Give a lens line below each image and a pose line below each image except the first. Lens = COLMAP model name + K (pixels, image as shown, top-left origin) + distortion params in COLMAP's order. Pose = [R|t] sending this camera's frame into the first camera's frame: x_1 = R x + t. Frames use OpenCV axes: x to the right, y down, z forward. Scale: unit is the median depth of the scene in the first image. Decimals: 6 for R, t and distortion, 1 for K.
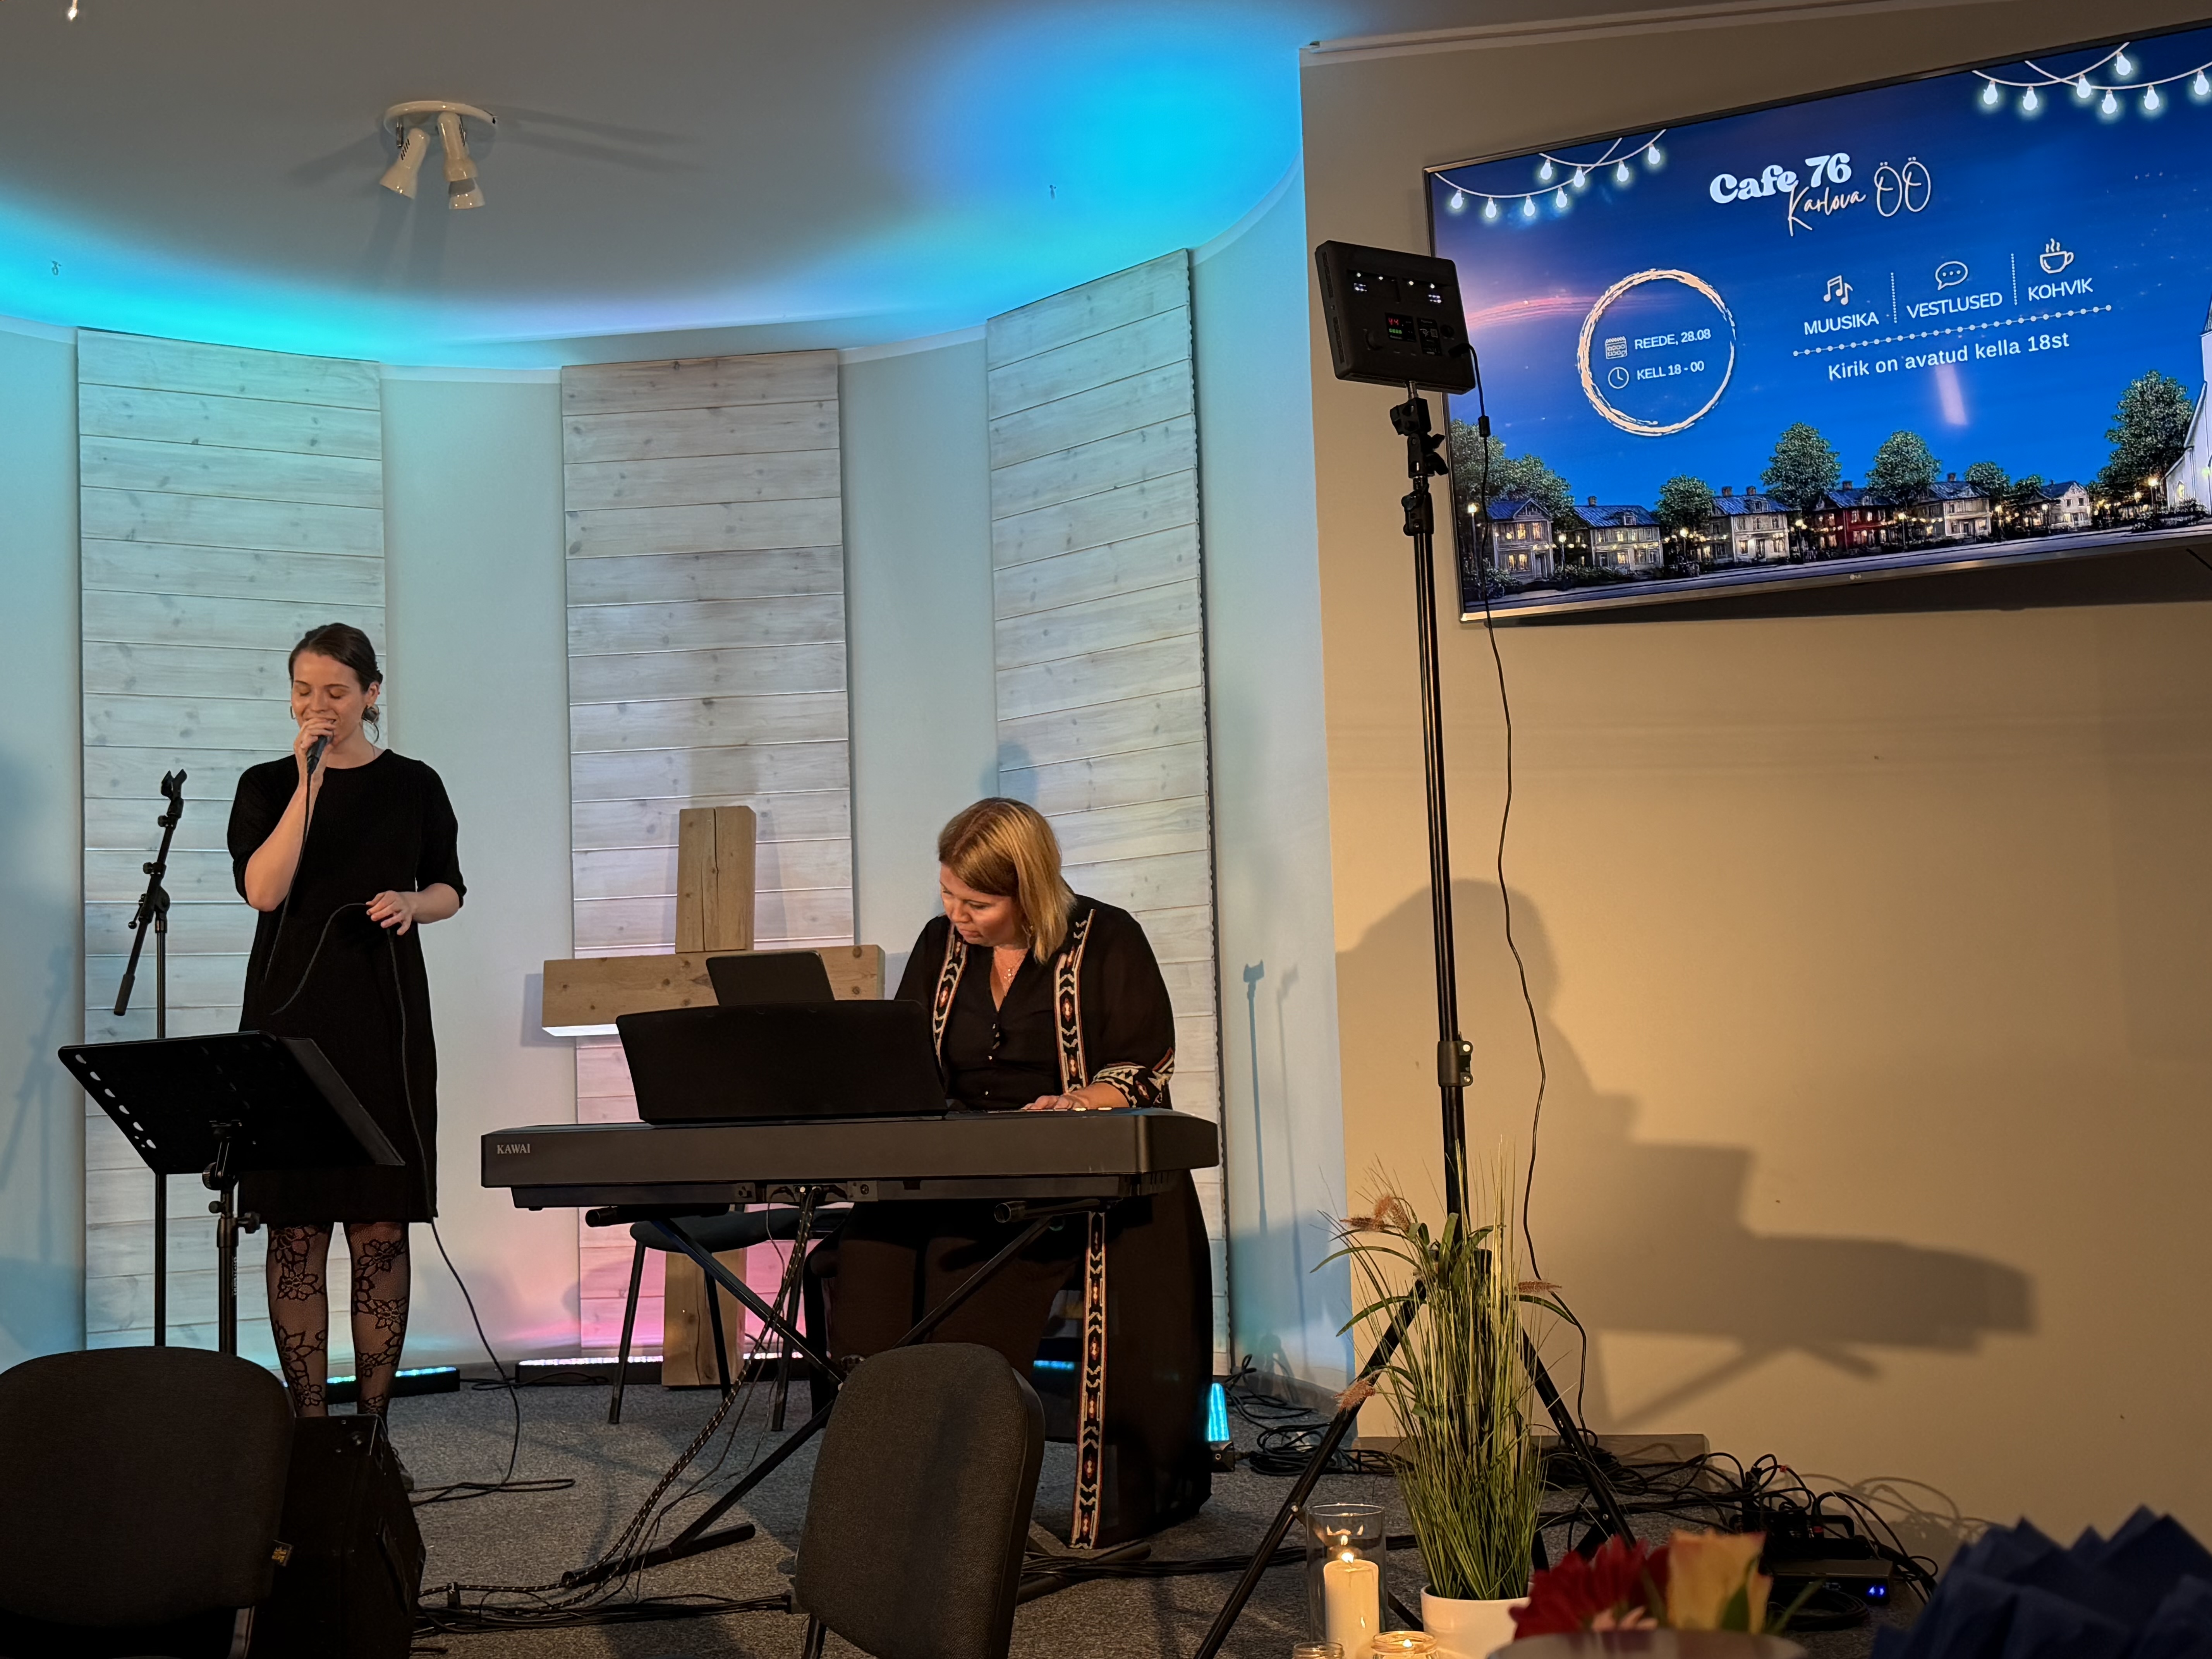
lens RADIAL K [[2940.7, 0, 1106.0], [0, 2940.7, 829.5], [0, 0, 1]] dist [0.165857, -0.426864]
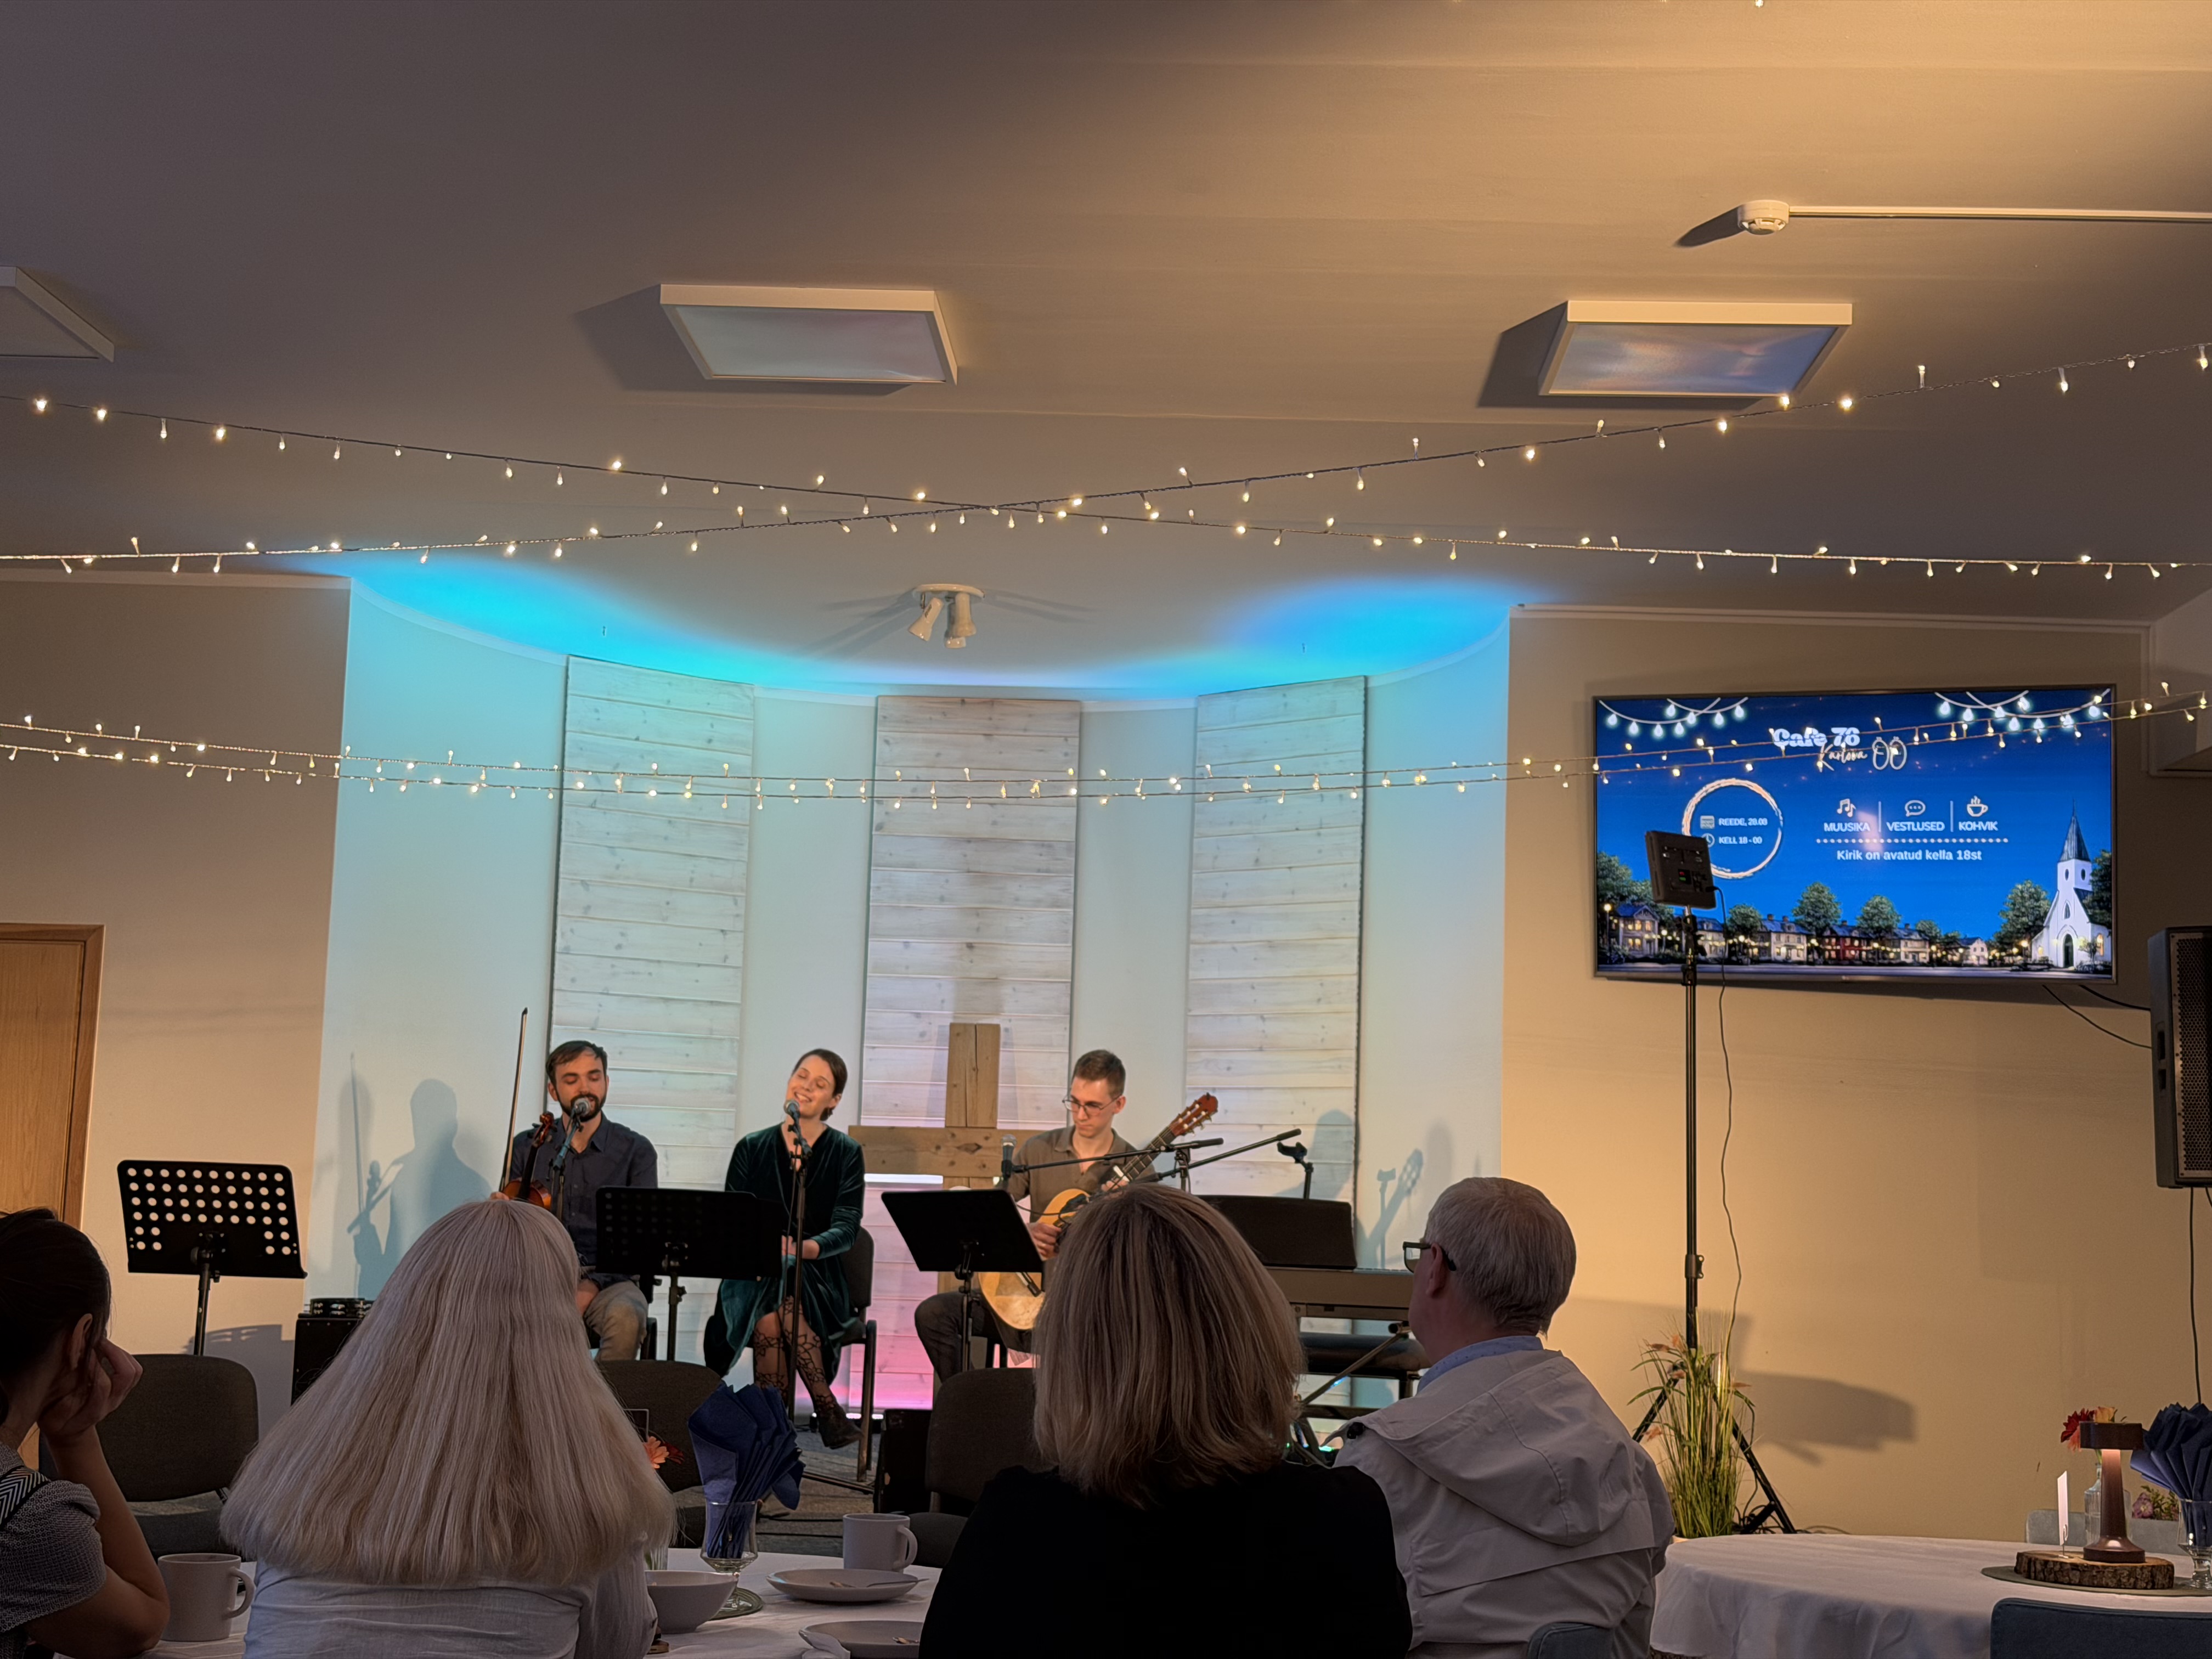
lens RADIAL K [[3099.6, 0, 1106.0], [0, 3099.6, 829.5], [0, 0, 1]] dist [0.090976, -0.029370]
pose [[0.990213, 0.079661, 0.114594, -0.349556], [-0.075540, 0.996345, -0.039877, -0.063749], [-0.117352, 0.030830, 0.992612, -0.660303]]
